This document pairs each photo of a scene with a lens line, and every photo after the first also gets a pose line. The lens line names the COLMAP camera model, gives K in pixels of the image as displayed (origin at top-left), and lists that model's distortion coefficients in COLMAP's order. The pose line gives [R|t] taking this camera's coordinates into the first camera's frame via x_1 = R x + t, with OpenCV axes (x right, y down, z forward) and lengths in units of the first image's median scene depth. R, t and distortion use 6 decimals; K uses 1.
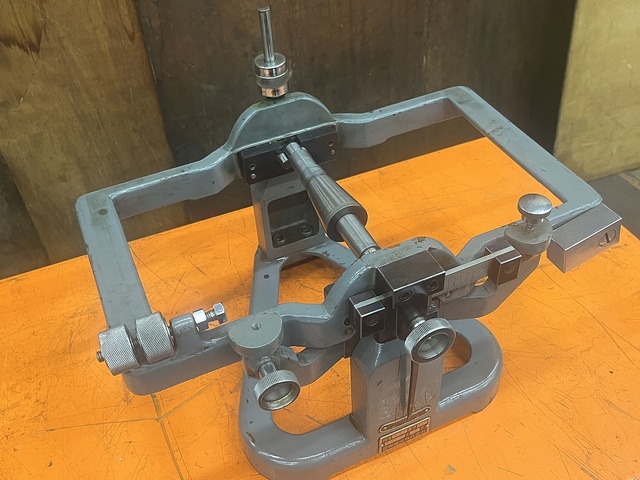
lens RADIAL K [[654.8, 0, 319.1], [0, 654.8, 263.1], [0, 0, 1]] dist [-0.047727, 0.004986]
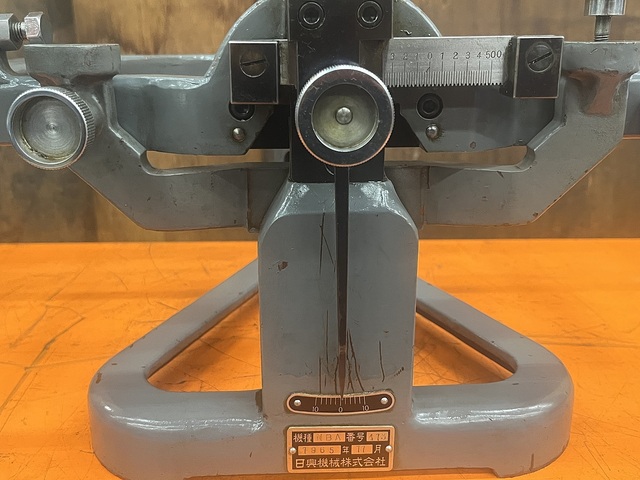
lens RADIAL K [[666.2, 0, 320.0], [0, 666.2, 240.0], [0, 0, 1]] dist [0.015151, 0.015175]
pose [[0.927954, 0.165551, -0.333906, 0.186639], [-0.291049, 0.881509, -0.371797, 0.221764], [0.232790, 0.442193, 0.866183, 0.305277]]
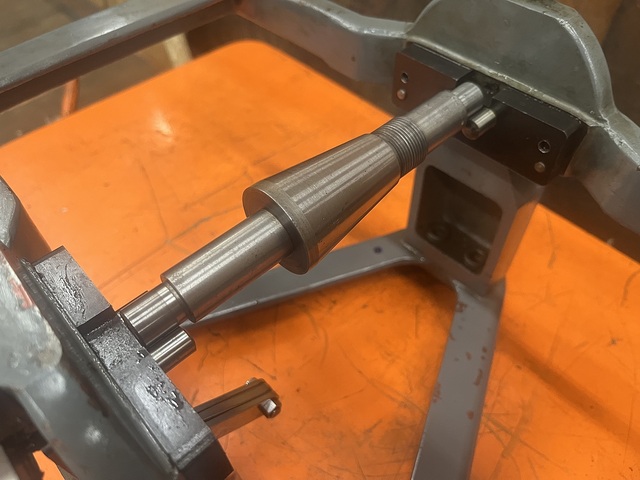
lens RADIAL K [[499.7, 0, 320.0], [0, 499.7, 240.0], [0, 0, 1]] dist [-0.052033, -0.001983]
pose [[0.340572, 0.746906, -0.571089, 0.154823], [-0.653346, 0.624794, 0.427518, -0.140748], [0.676129, 0.227518, 0.700775, 0.504675]]
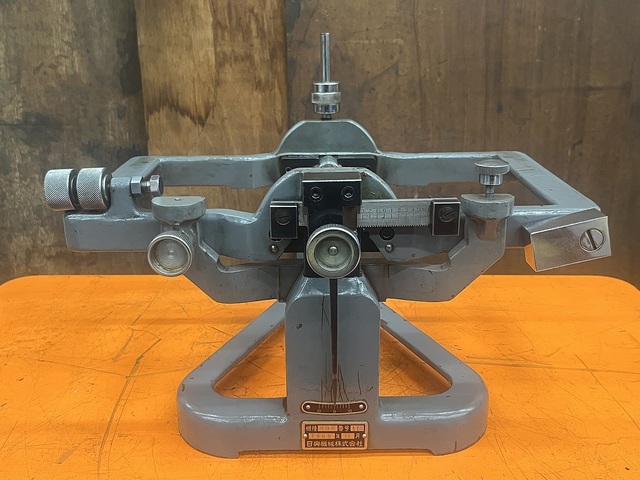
lens RADIAL K [[654.9, 0, 320.0], [0, 654.9, 240.0], [0, 0, 1]] dist [0.044874, -0.004818]
pose [[0.914152, 0.177130, -0.364626, 0.268666], [-0.310173, 0.884765, -0.347827, 0.238020], [0.260998, 0.431063, 0.863750, 0.079949]]
